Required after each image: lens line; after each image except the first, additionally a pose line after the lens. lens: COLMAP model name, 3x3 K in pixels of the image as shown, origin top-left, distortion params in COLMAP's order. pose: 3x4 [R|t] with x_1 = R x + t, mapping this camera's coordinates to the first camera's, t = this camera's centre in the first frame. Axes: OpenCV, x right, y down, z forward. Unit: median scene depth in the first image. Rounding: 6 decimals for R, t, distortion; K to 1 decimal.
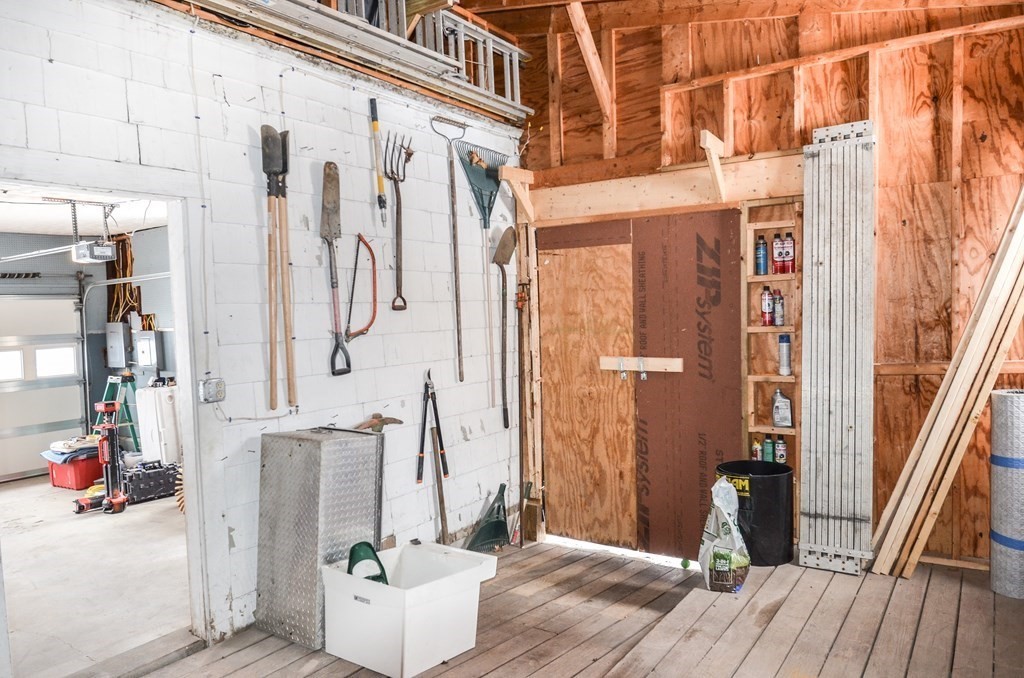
lens RADIAL K [[743.7, 0, 510.4], [0, 743.7, 346.4], [0, 0, 1]] dist [0.006133, -0.044334]
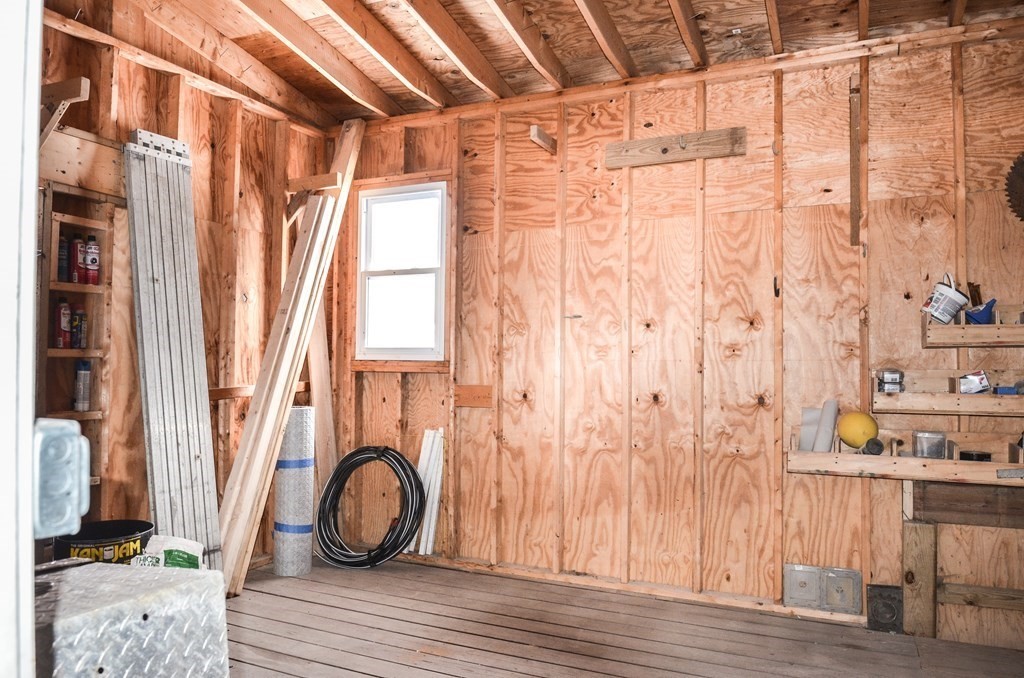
lens RADIAL K [[743.7, 0, 510.4], [0, 743.7, 346.4], [0, 0, 1]] dist [0.006133, -0.044334]
pose [[-0.179974, 0.056022, 0.982075, -0.544131], [0.052182, 0.997515, -0.047340, 0.033382], [-0.982286, 0.042727, -0.182450, 0.759470]]
